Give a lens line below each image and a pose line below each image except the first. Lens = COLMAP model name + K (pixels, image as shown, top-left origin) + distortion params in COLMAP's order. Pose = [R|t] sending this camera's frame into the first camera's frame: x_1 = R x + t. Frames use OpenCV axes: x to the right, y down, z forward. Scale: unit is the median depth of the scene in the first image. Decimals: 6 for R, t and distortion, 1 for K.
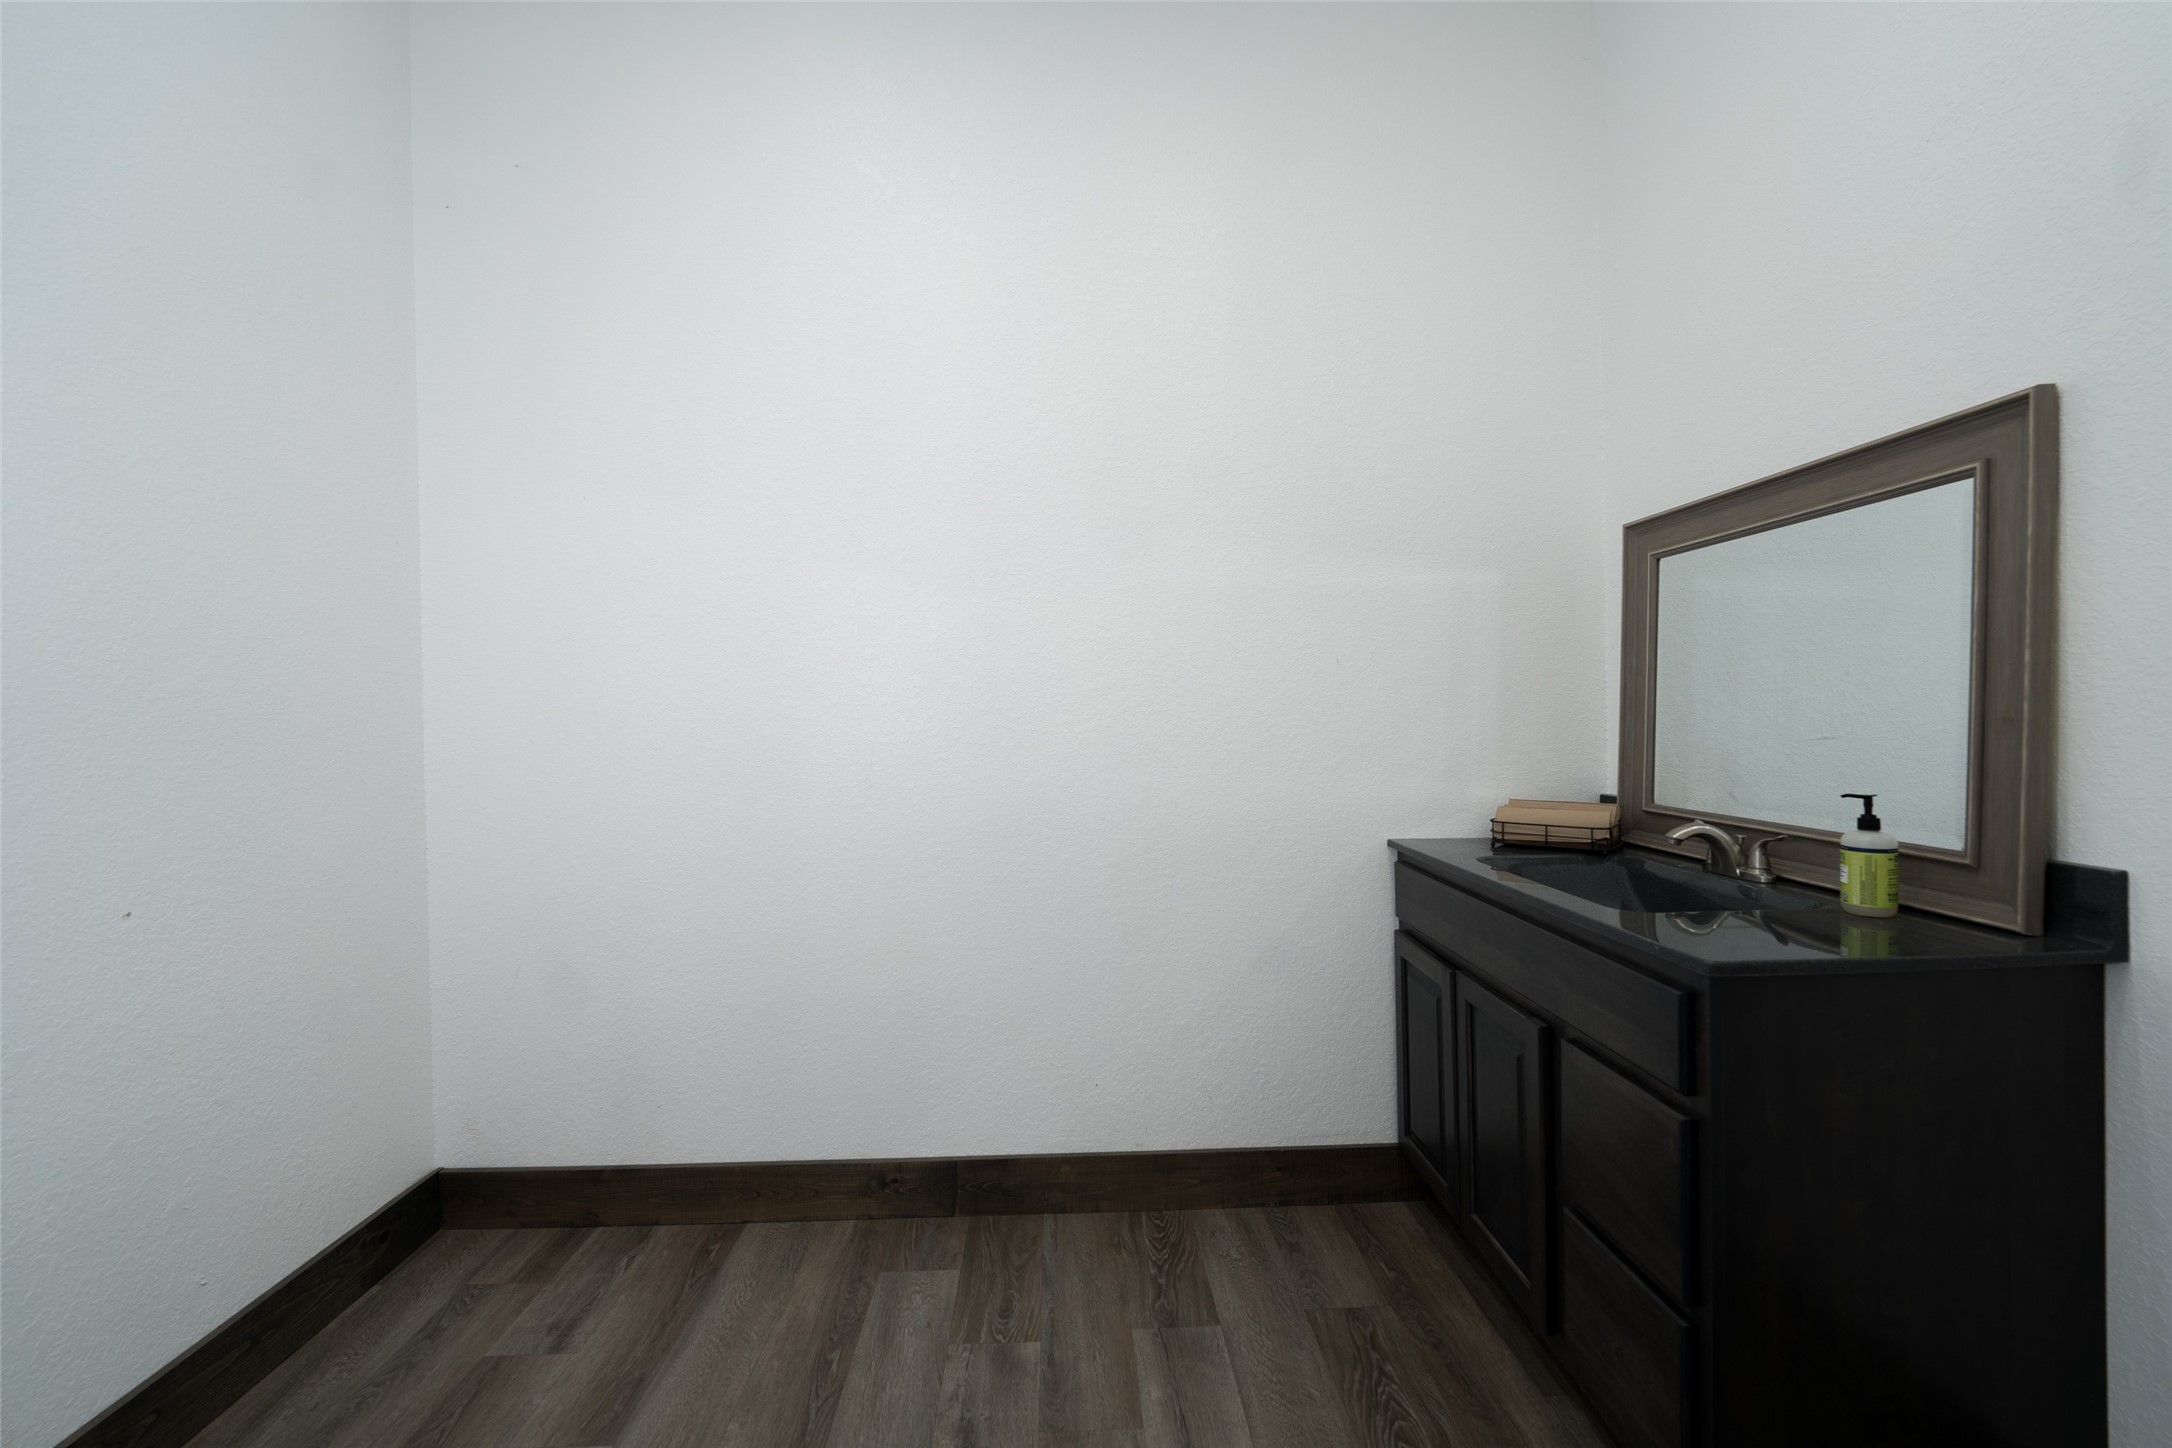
lens RADIAL K [[886.6, 0, 1087.7], [0, 886.6, 717.4], [0, 0, 1]] dist [-0.011073, -0.000221]
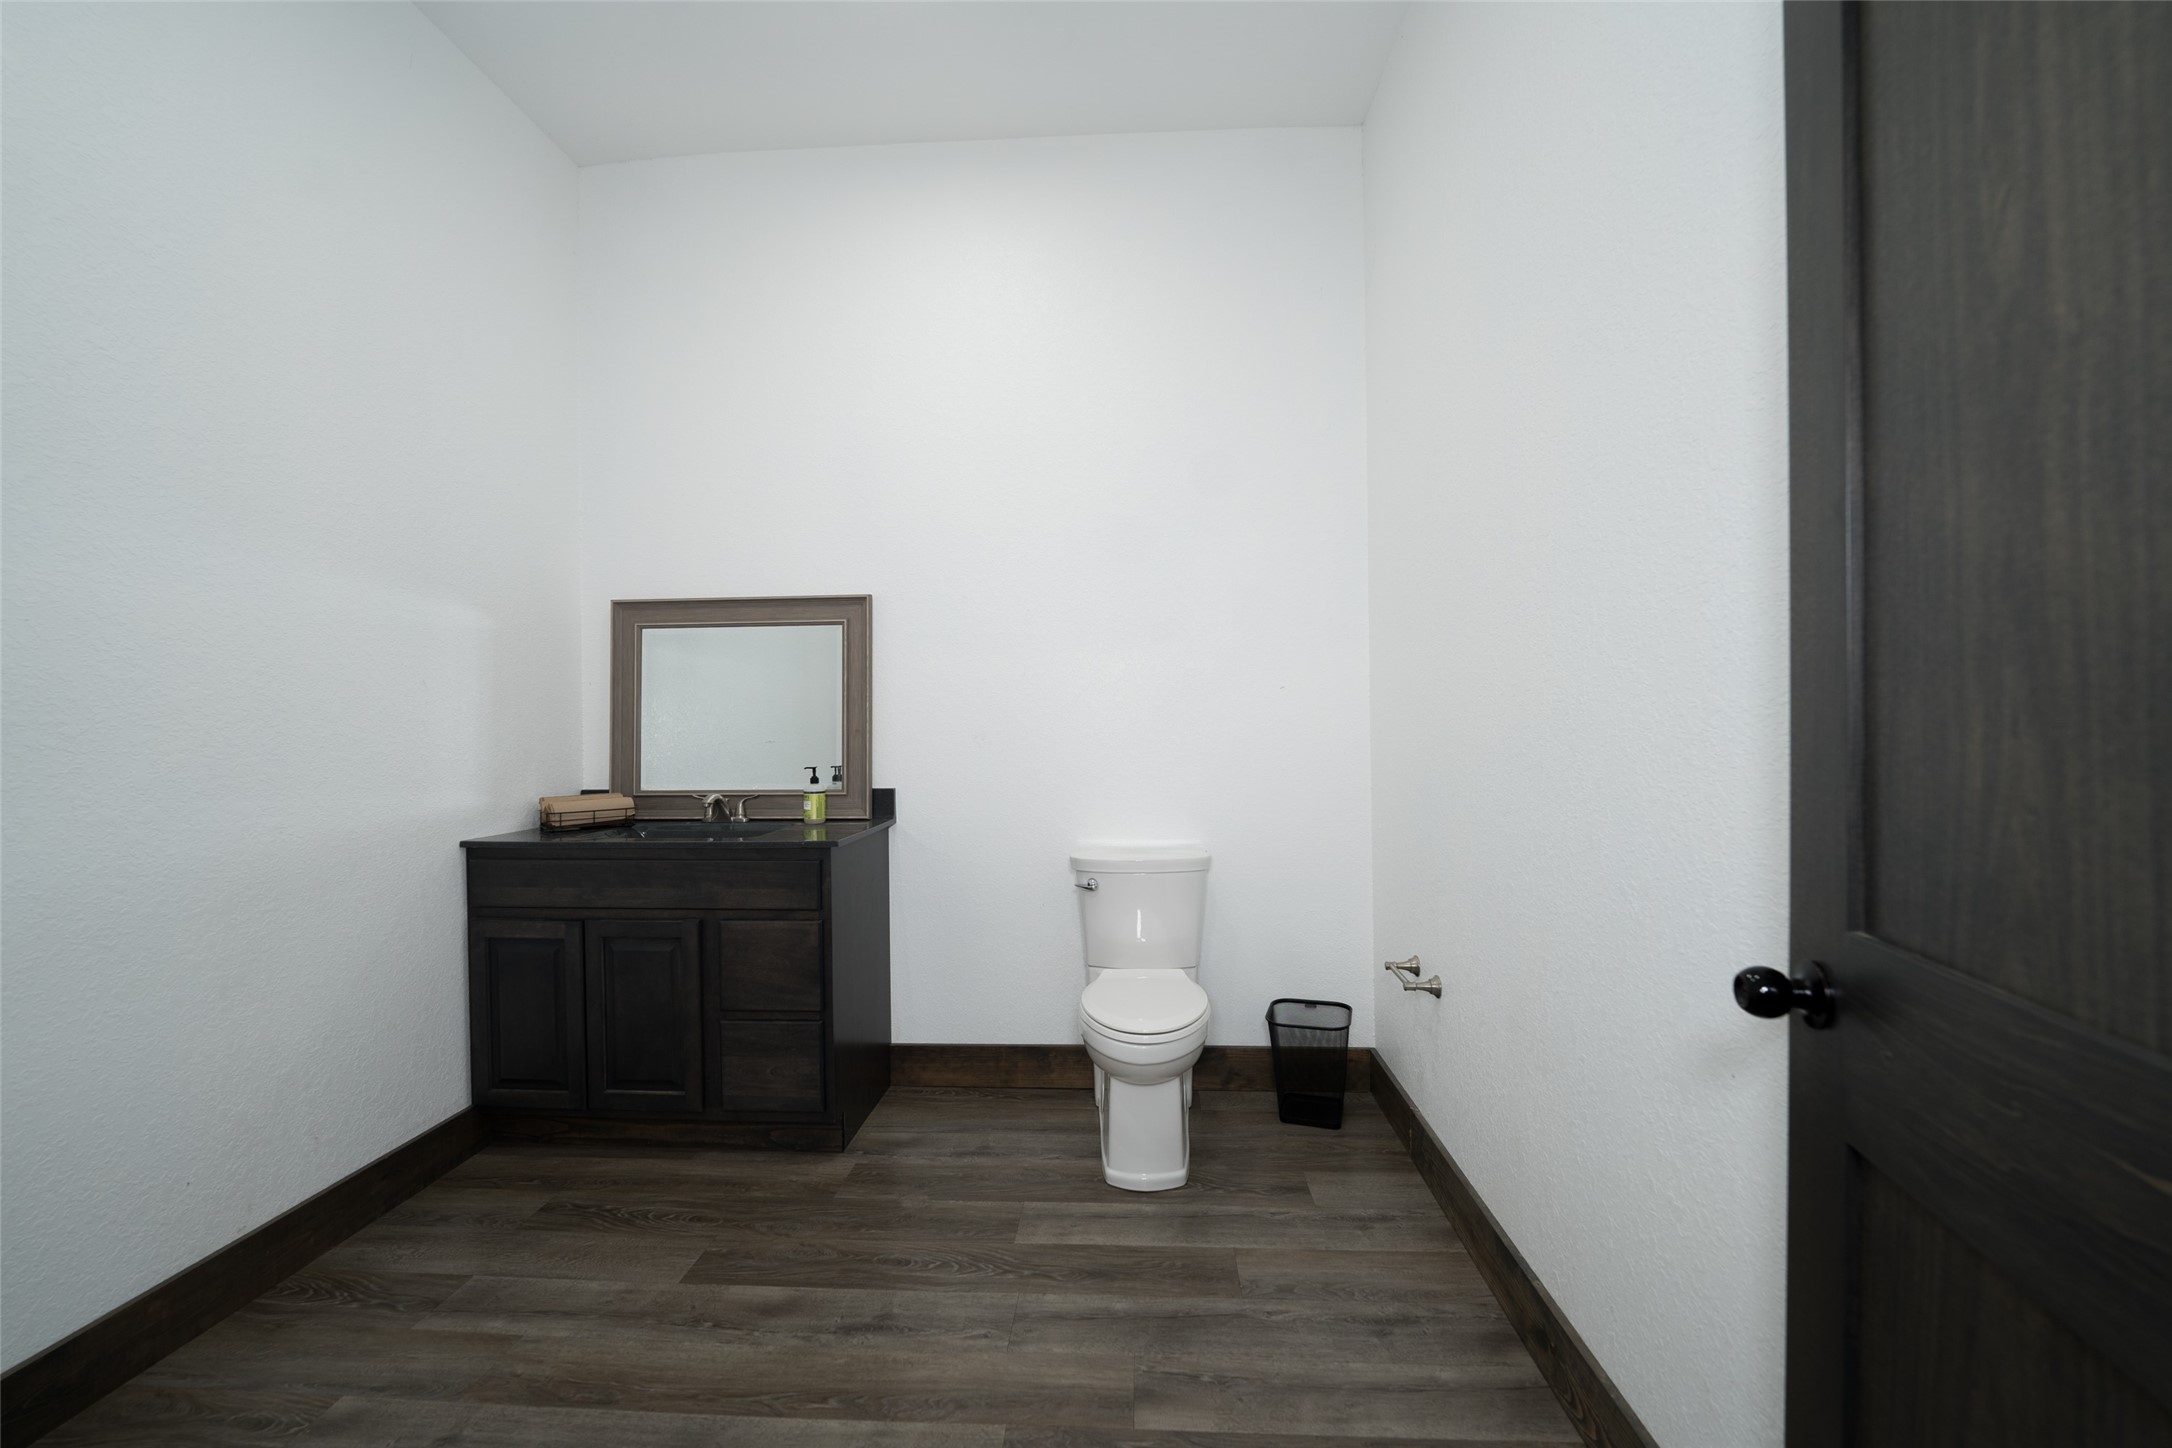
lens RADIAL K [[886.6, 0, 1087.7], [0, 886.6, 717.4], [0, 0, 1]] dist [-0.011073, -0.000221]
pose [[0.093817, 0.016973, 0.995445, -0.813178], [0.014136, 0.999731, -0.018378, 0.012097], [-0.995489, 0.015796, 0.093552, 0.099574]]
